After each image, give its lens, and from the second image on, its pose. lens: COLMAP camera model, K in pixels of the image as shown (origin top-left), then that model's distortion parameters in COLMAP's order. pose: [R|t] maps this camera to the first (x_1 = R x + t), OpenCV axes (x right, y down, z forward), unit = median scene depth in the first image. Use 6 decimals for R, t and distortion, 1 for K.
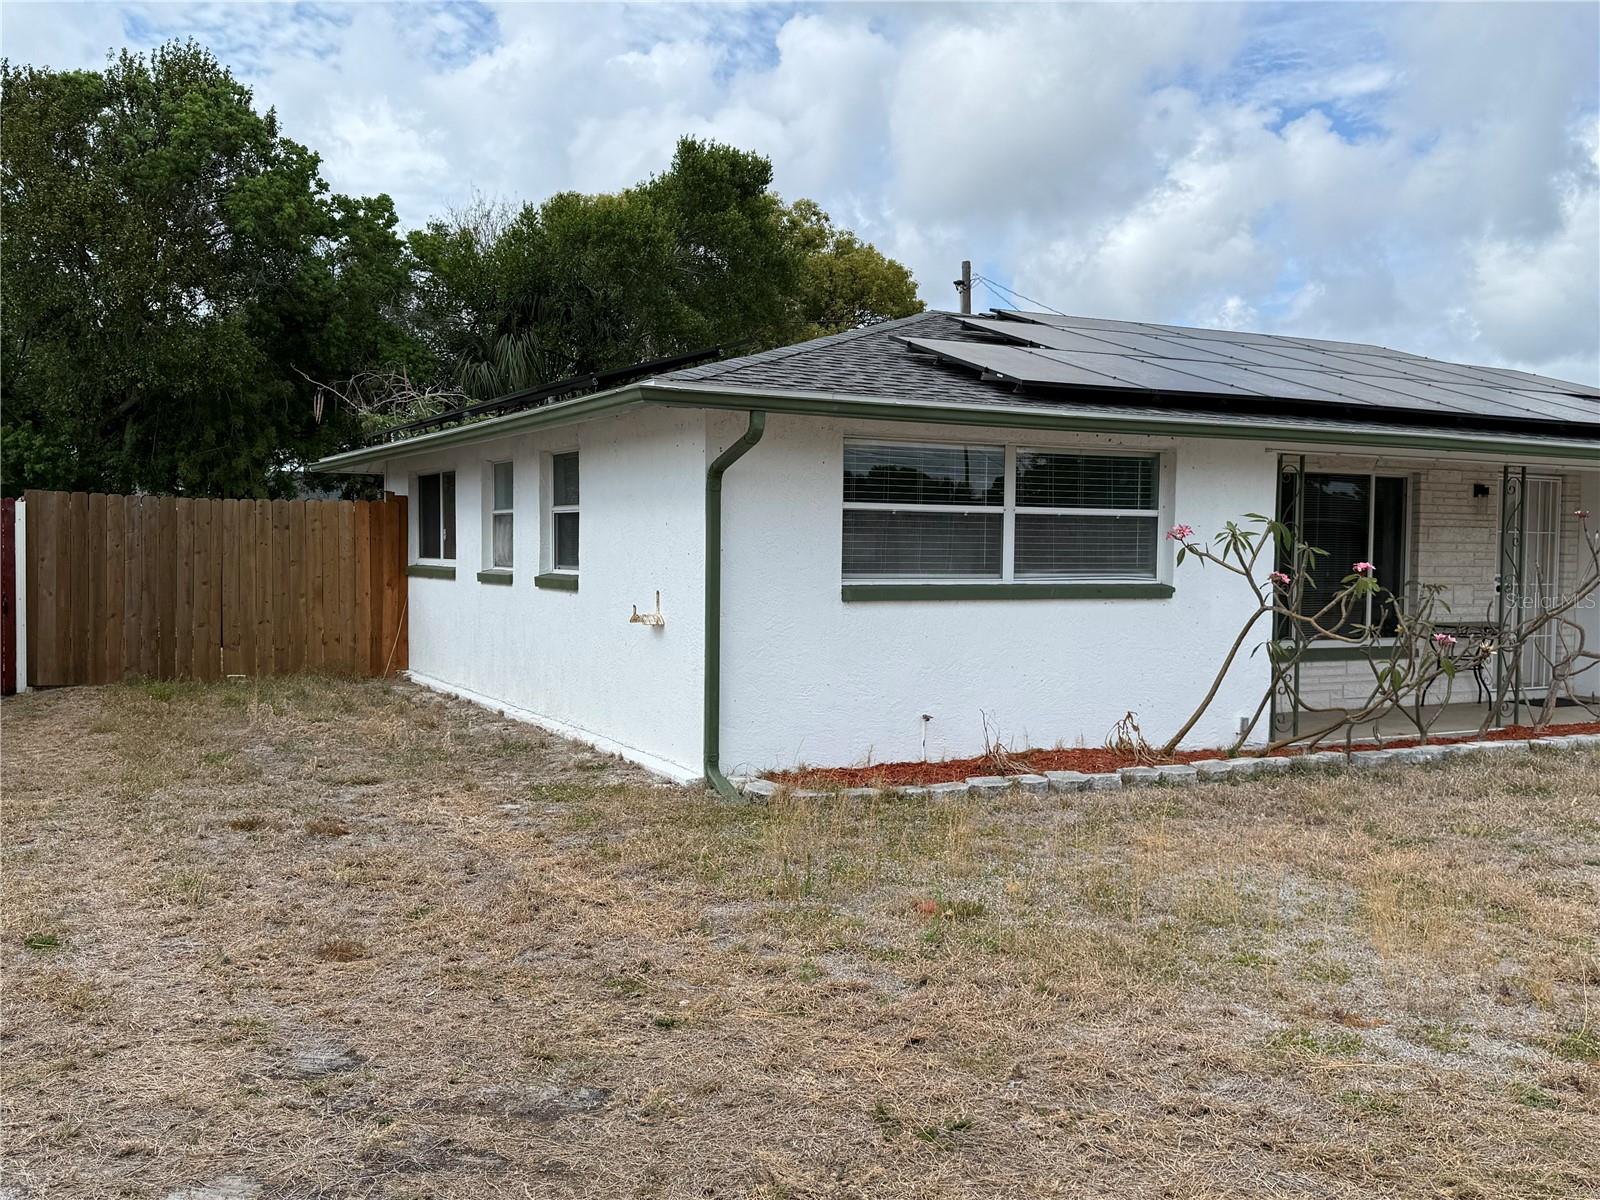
lens RADIAL K [[1446.4, 0, 805.7], [0, 1446.4, 603.7], [0, 0, 1]] dist [0.157119, -0.295192]
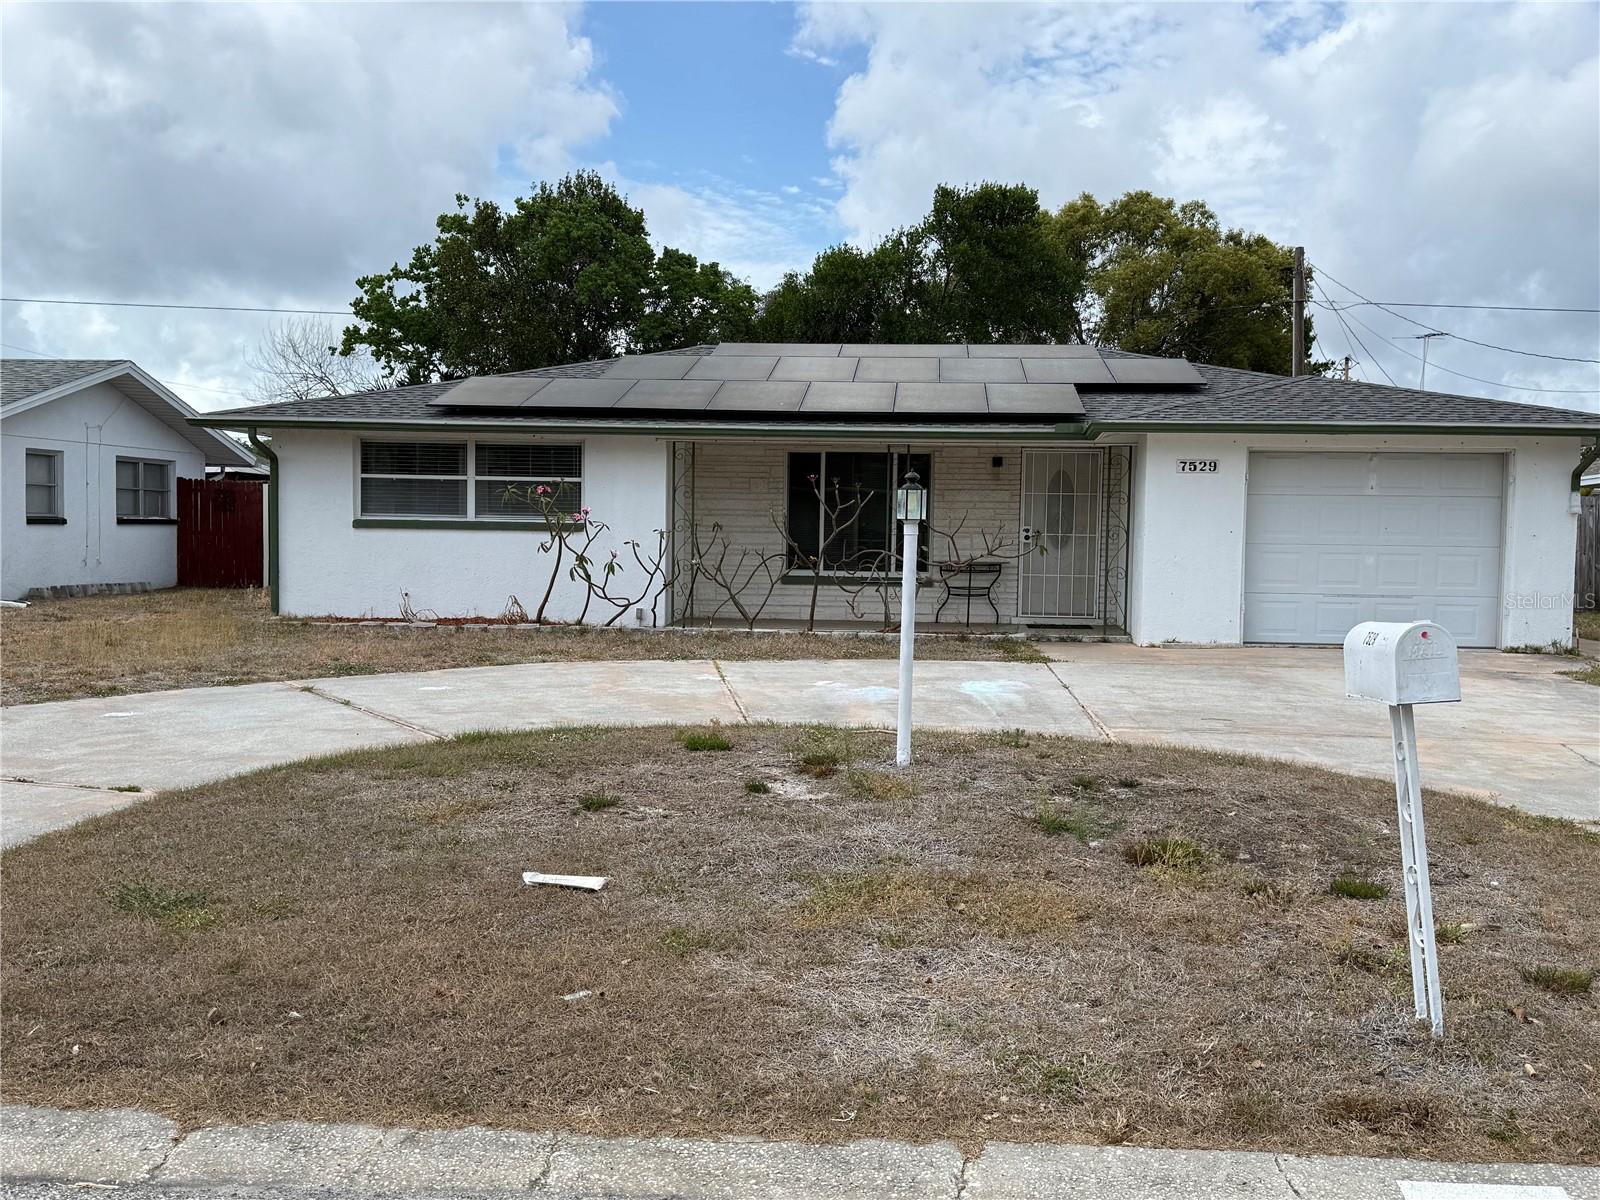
lens RADIAL K [[1446.4, 0, 805.7], [0, 1446.4, 603.7], [0, 0, 1]] dist [0.157119, -0.295192]
pose [[0.850495, 0.026826, -0.525298, 1.354754], [-0.025980, 0.999622, 0.008986, 0.057595], [0.525341, 0.006005, 0.850871, -0.258358]]
